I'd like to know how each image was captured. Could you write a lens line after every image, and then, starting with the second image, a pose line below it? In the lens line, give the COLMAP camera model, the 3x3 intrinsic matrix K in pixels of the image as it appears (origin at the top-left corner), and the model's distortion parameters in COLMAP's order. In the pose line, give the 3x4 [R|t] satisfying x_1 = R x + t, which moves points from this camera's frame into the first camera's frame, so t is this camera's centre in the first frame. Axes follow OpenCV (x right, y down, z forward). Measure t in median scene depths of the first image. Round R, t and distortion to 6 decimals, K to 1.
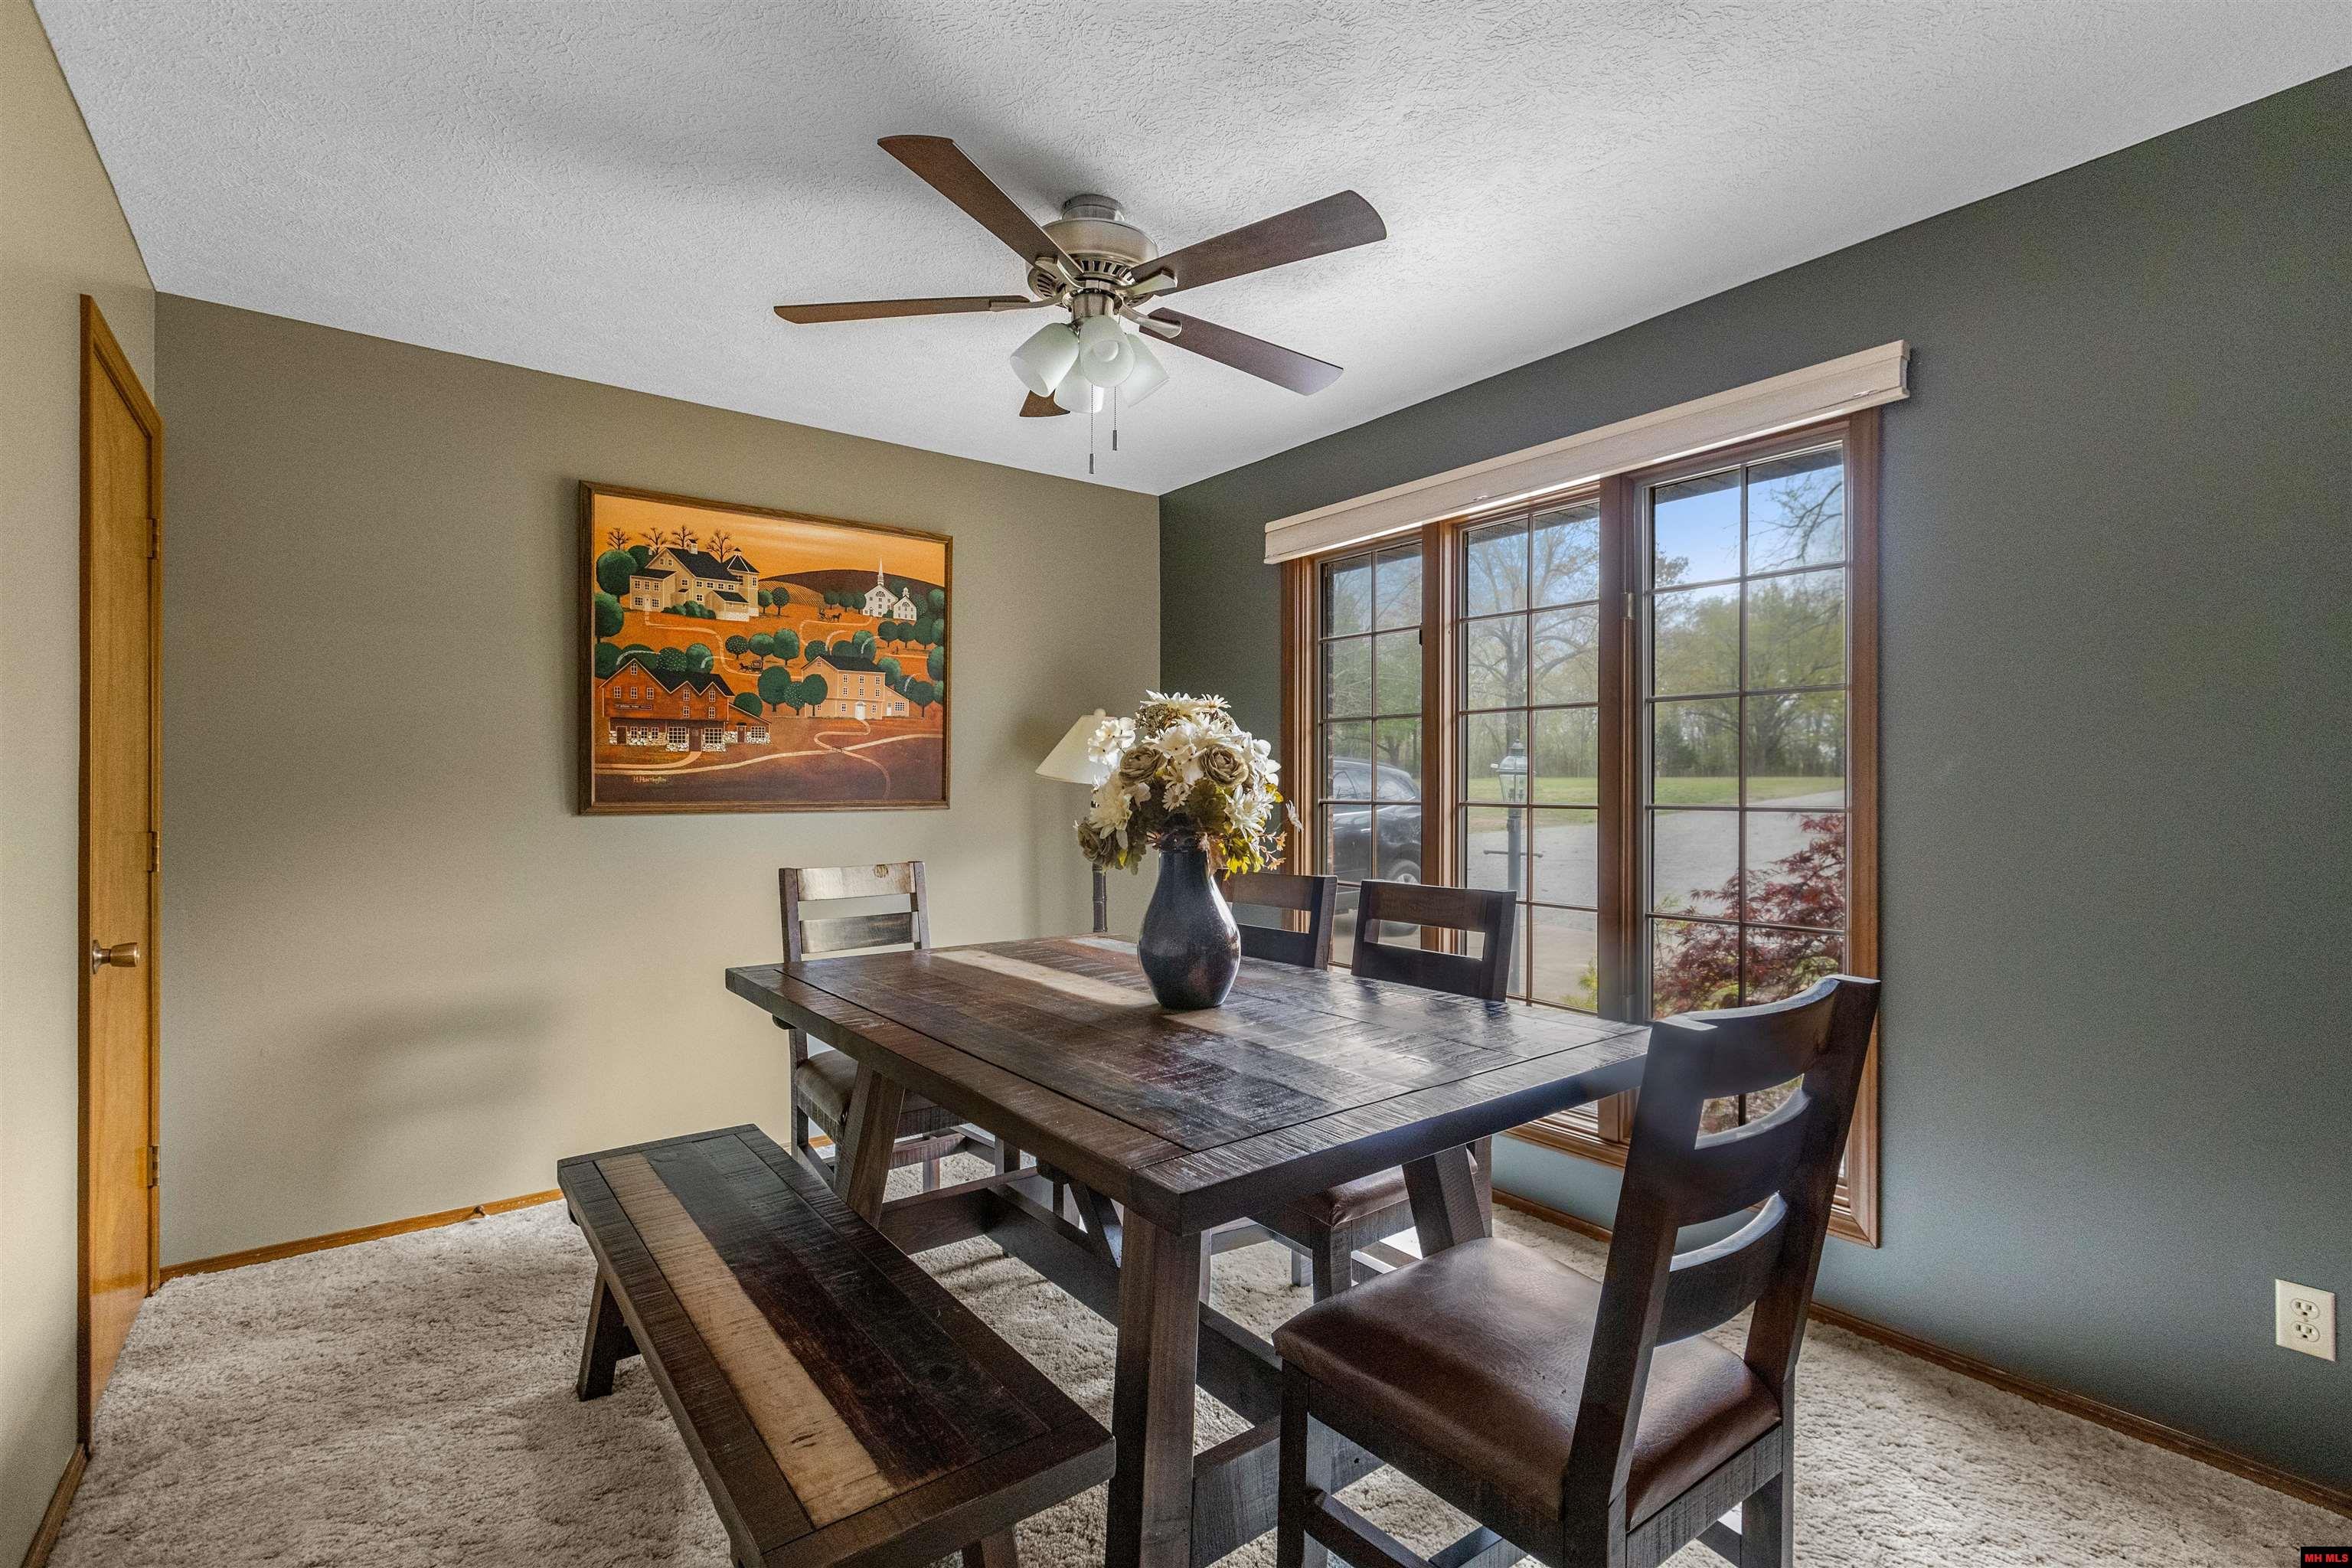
lens RADIAL K [[1072.6, 0, 1180.7], [0, 1072.6, 773.2], [0, 0, 1]] dist [0.002356, 0.000073]
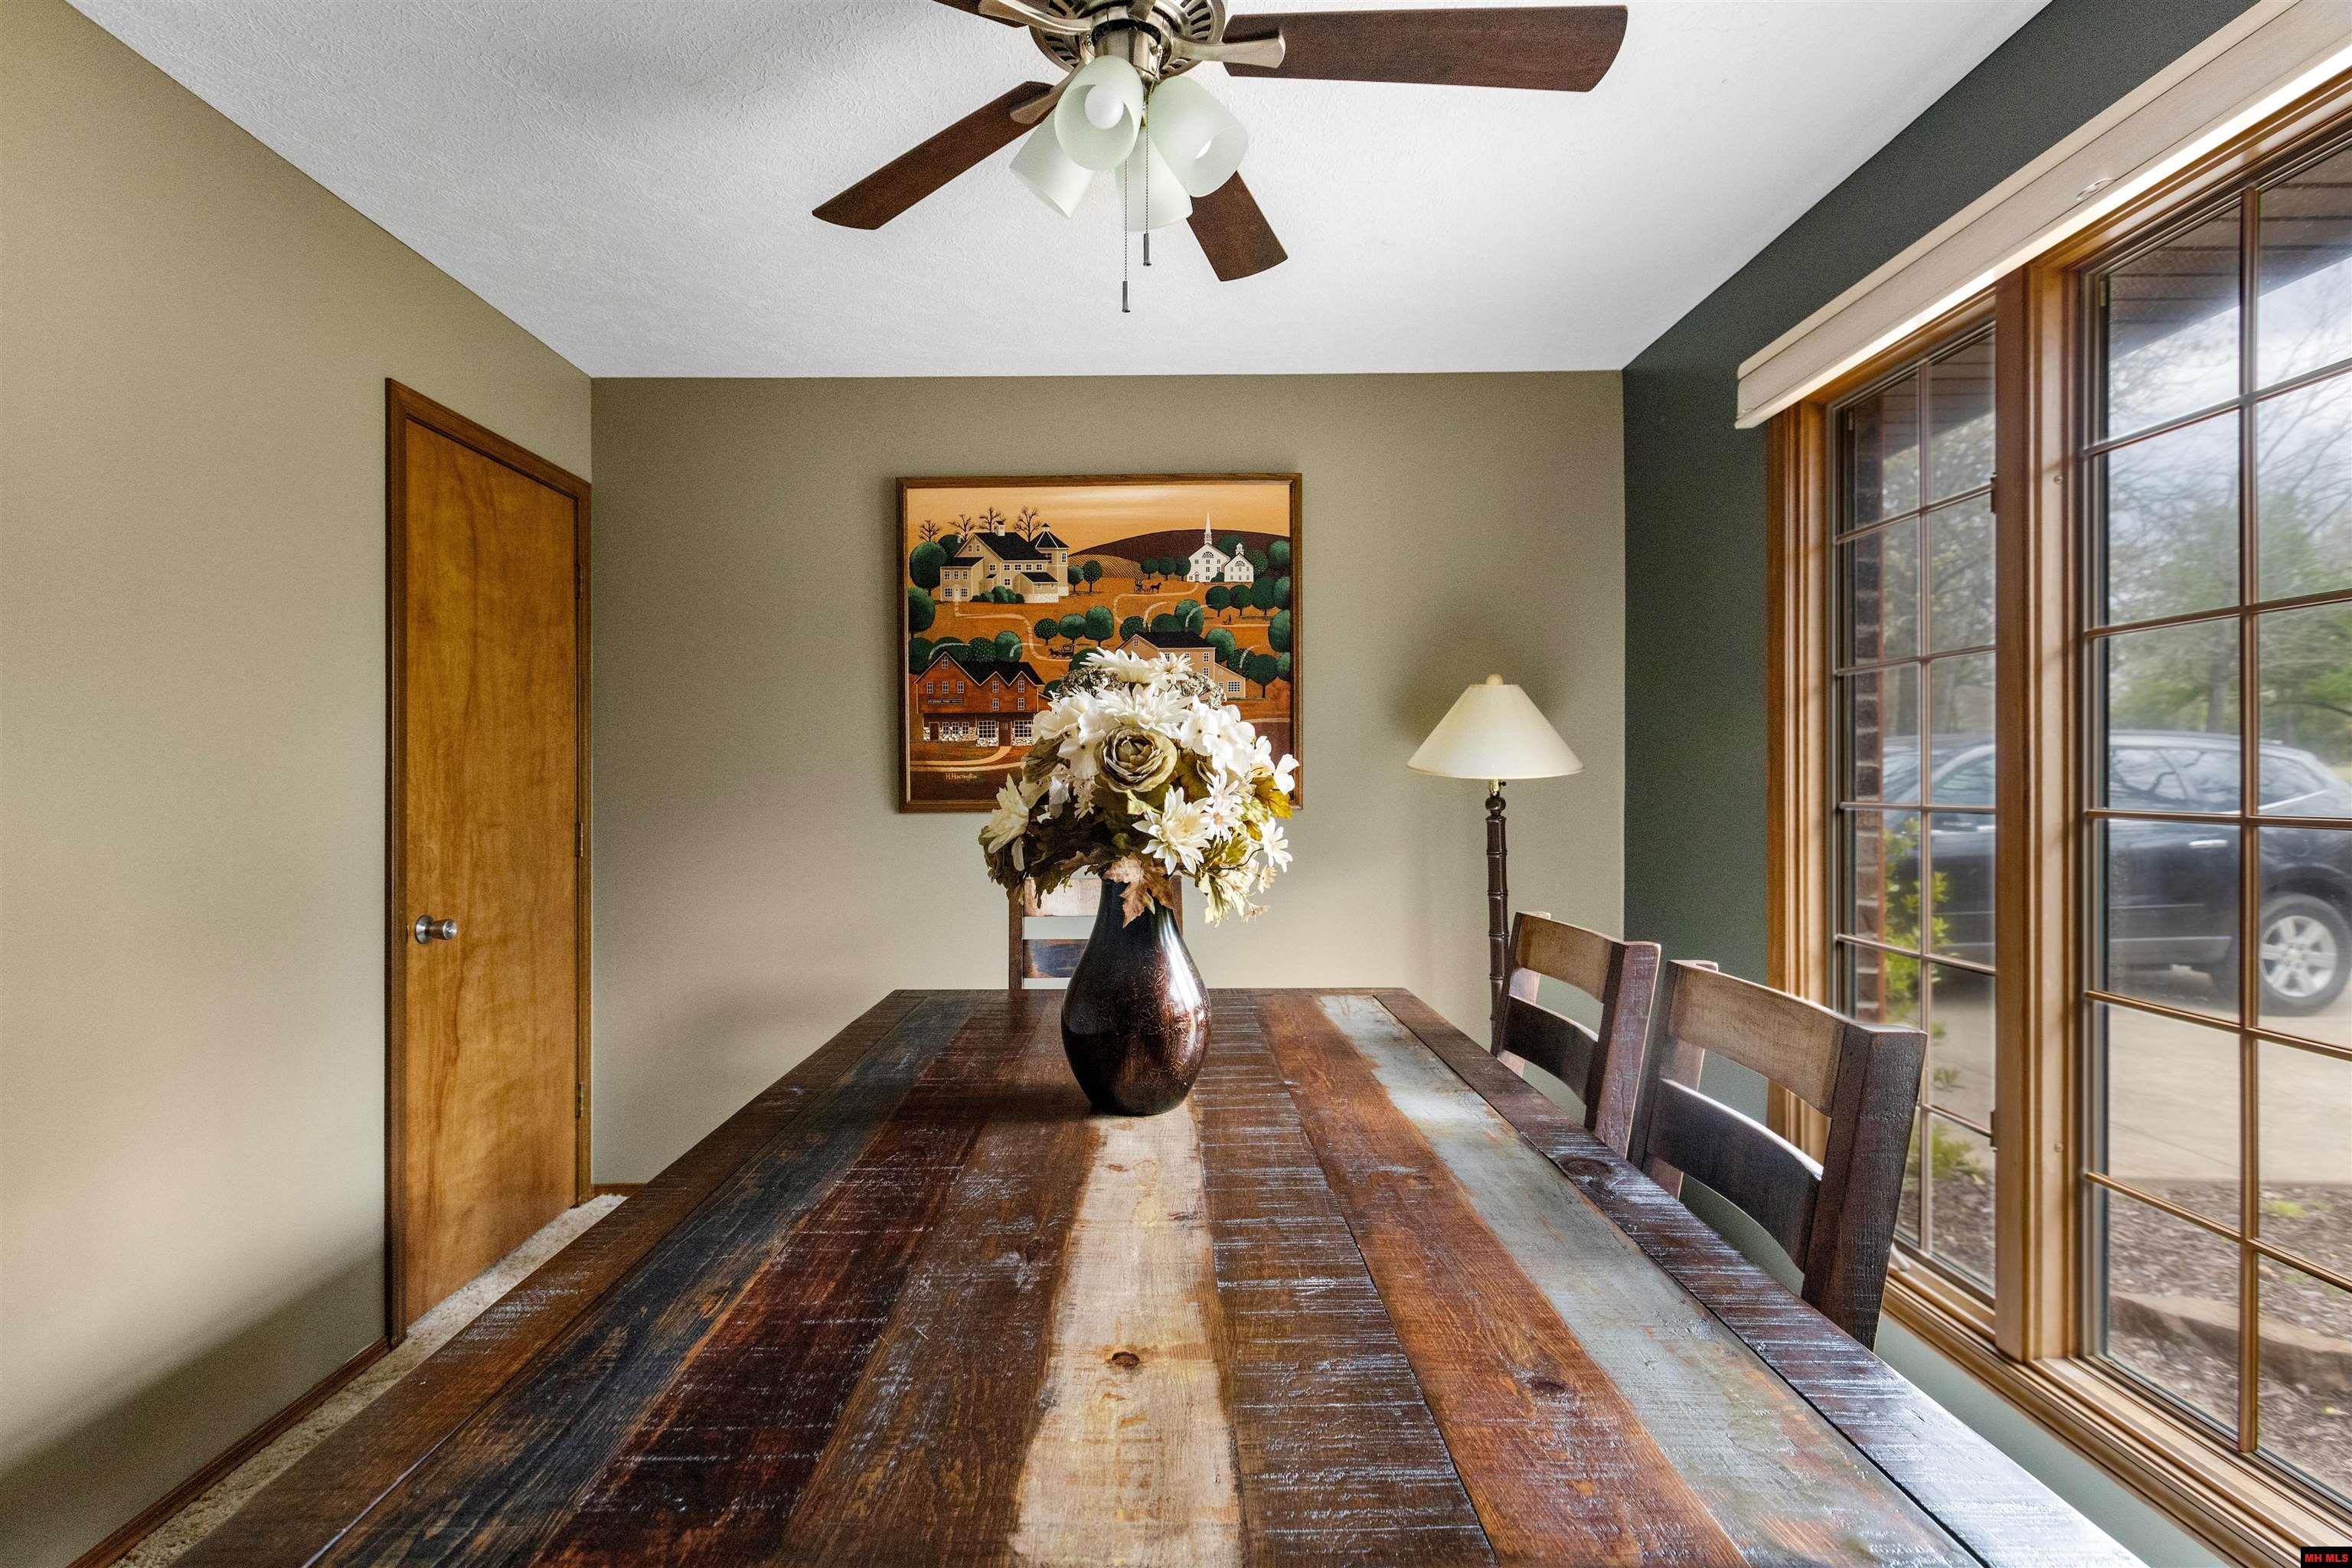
lens RADIAL K [[1072.6, 0, 1180.7], [0, 1072.6, 773.2], [0, 0, 1]] dist [0.002356, 0.000073]
pose [[0.789082, -0.007928, -0.614236, 0.242585], [0.013479, 0.999899, 0.004411, 0.001365], [0.614140, -0.011760, 0.789110, 0.347637]]
